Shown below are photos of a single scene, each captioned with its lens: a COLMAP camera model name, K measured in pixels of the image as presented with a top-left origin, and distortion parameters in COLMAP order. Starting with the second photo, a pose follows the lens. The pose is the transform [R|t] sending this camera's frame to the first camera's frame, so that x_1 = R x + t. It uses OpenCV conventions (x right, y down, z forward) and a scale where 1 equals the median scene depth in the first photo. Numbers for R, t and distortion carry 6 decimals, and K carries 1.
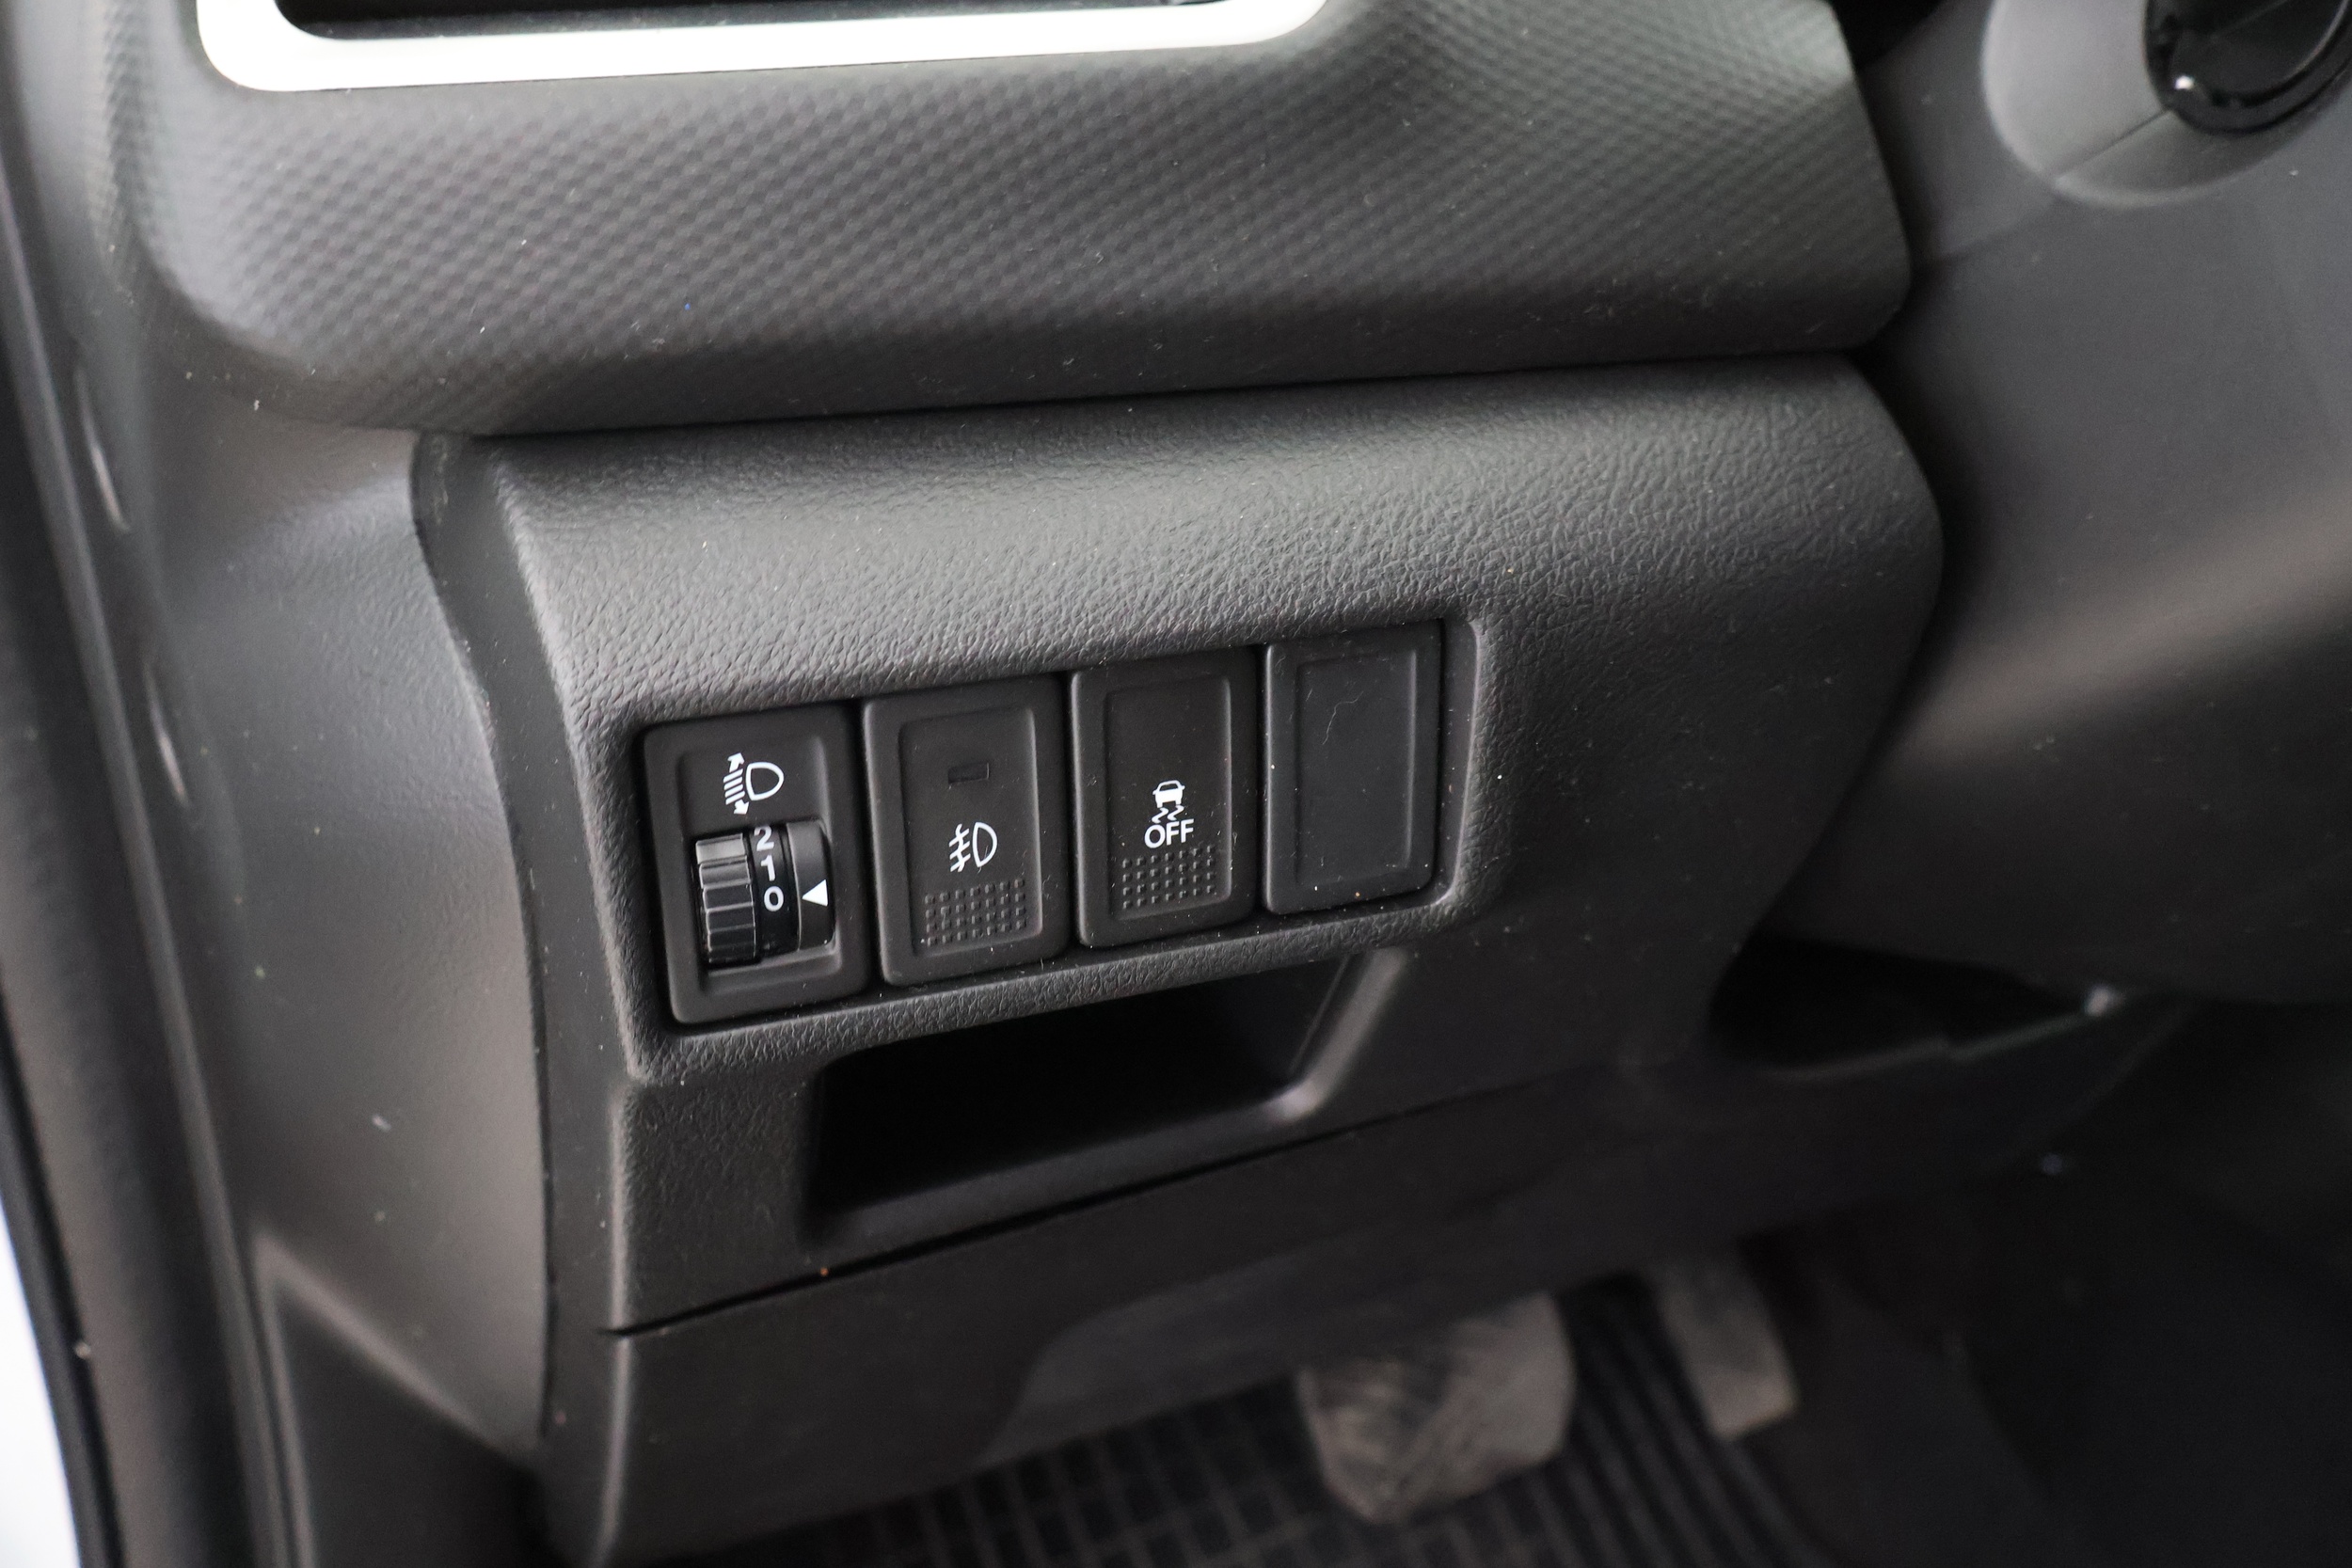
lens RADIAL K [[2182.6, 0, 1176.0], [0, 2182.6, 784.0], [0, 0, 1]] dist [-0.013698, -0.002174]
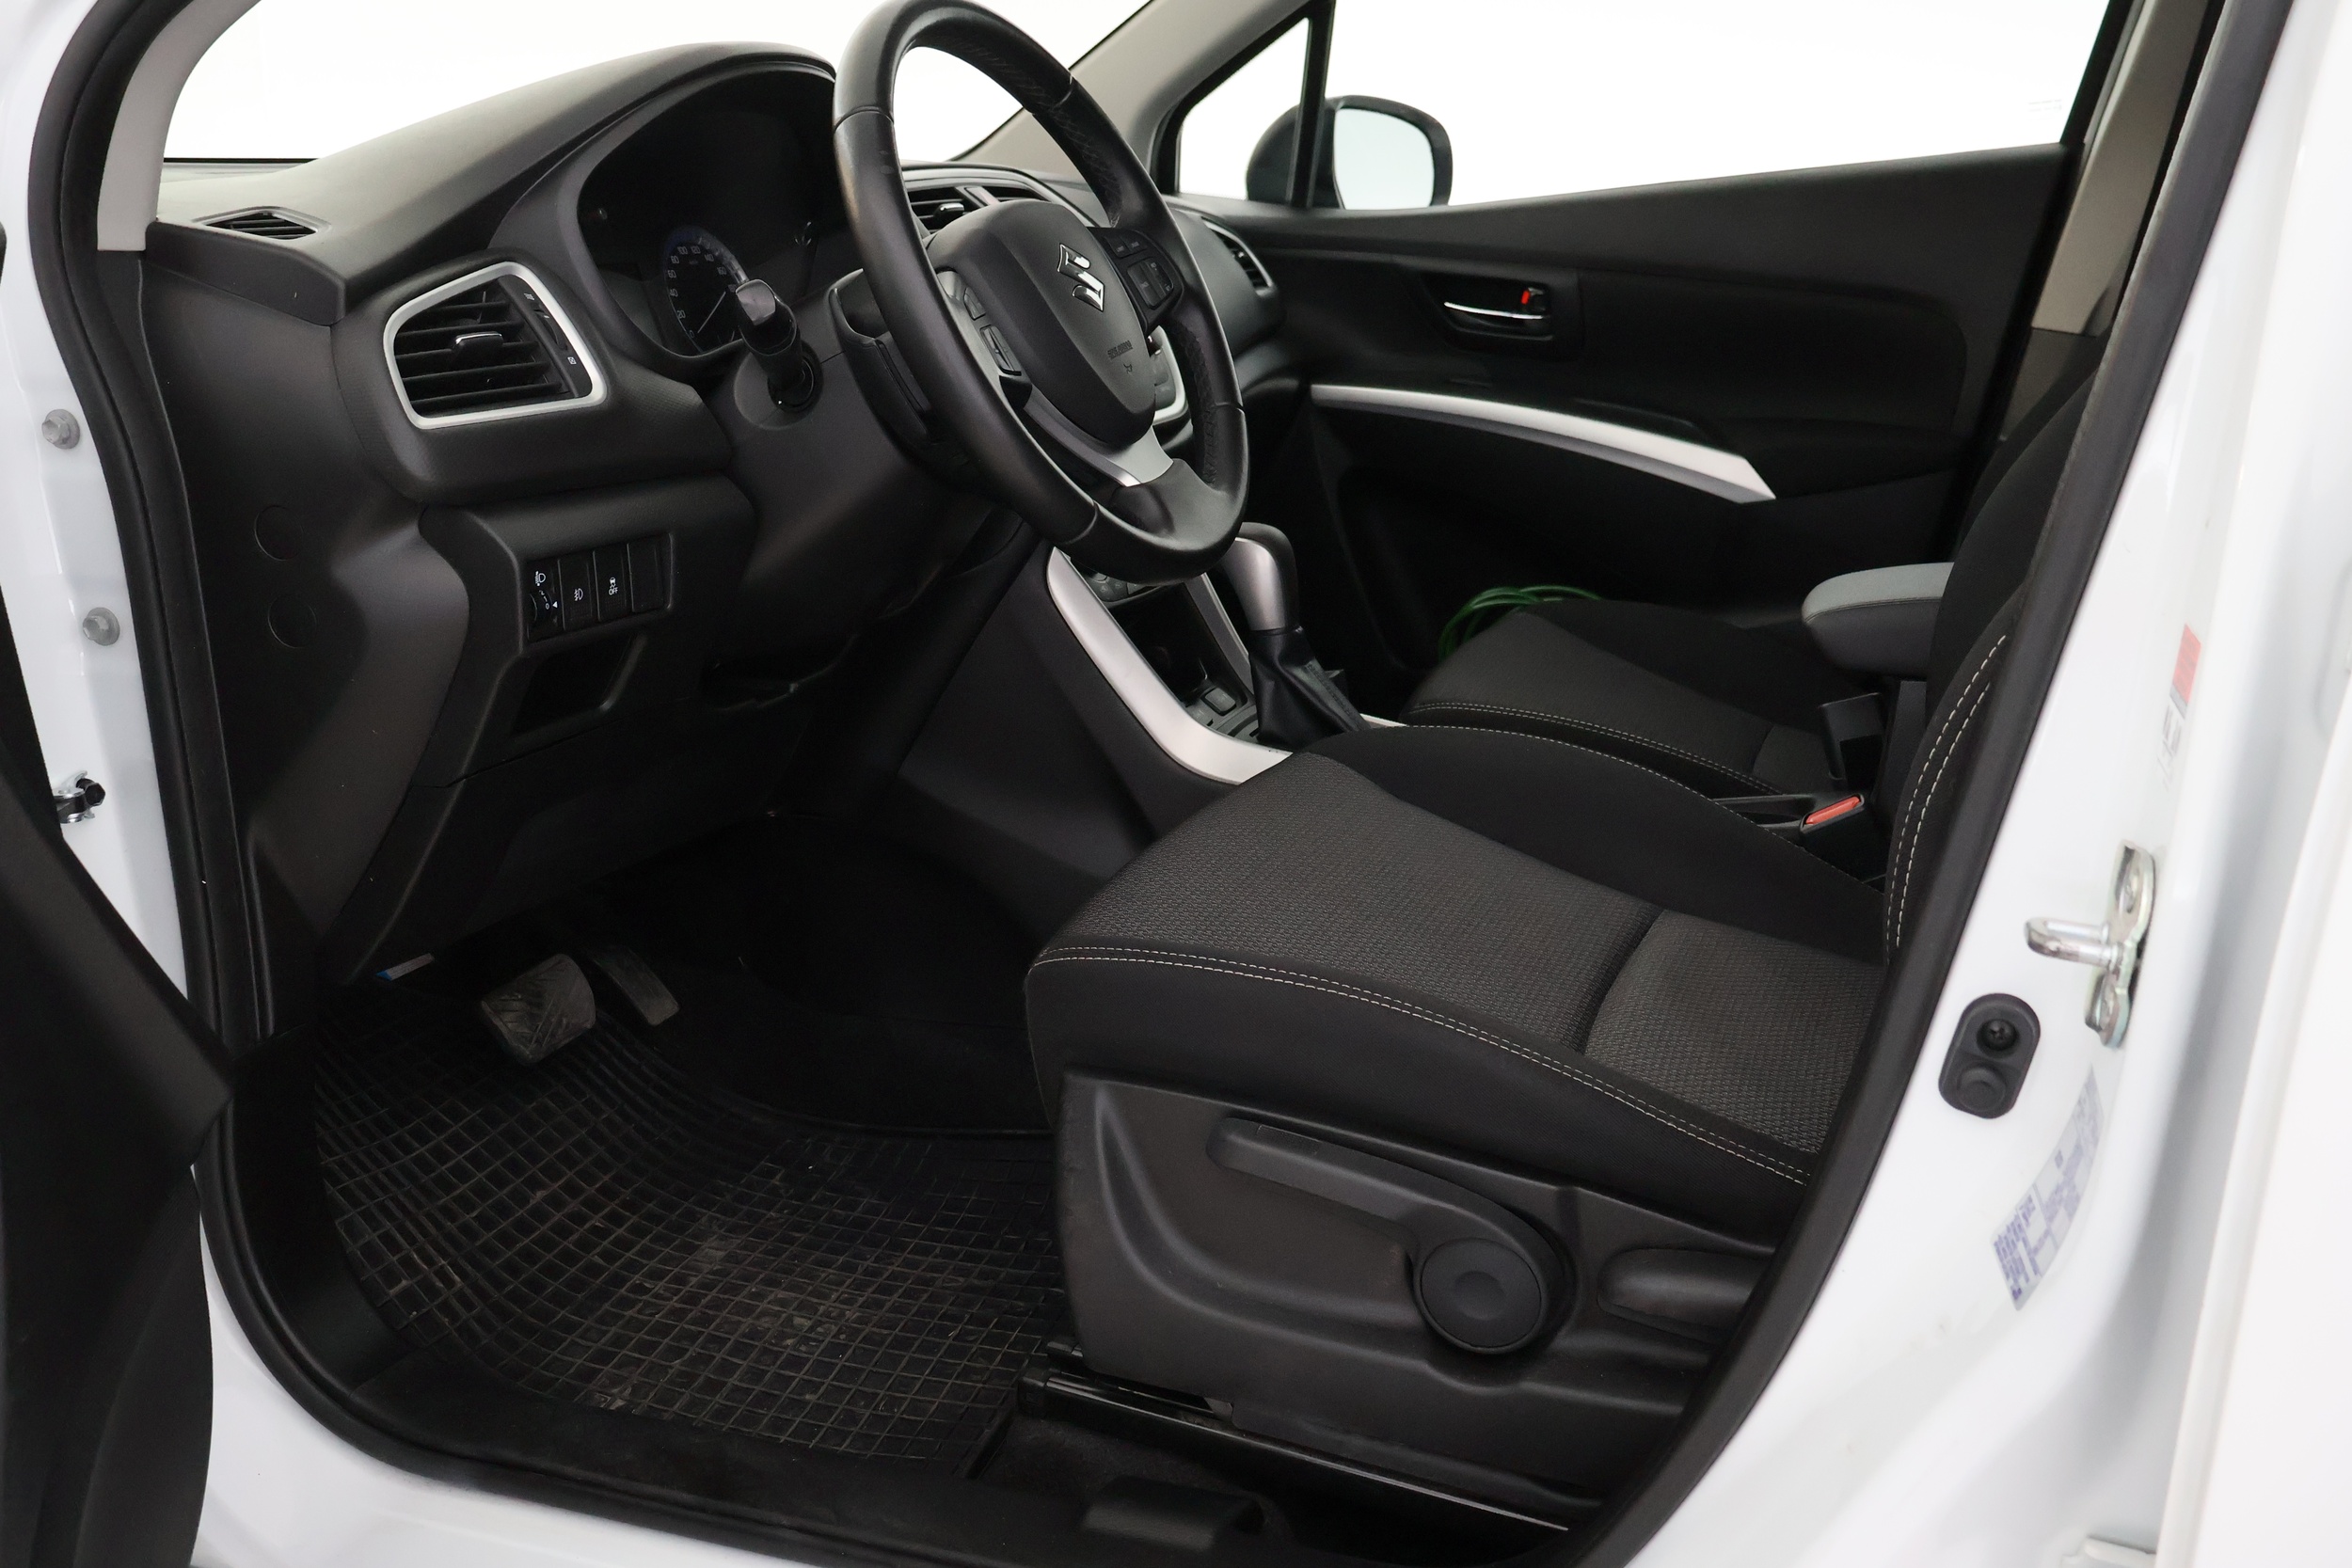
lens RADIAL K [[2182.6, 0, 1176.0], [0, 2182.6, 784.0], [0, 0, 1]] dist [-0.013698, -0.002174]
pose [[0.754850, -0.168979, 0.633756, -1.583849], [0.251512, 0.966953, -0.041749, 0.688386], [-0.605758, 0.190911, 0.772405, -2.331167]]
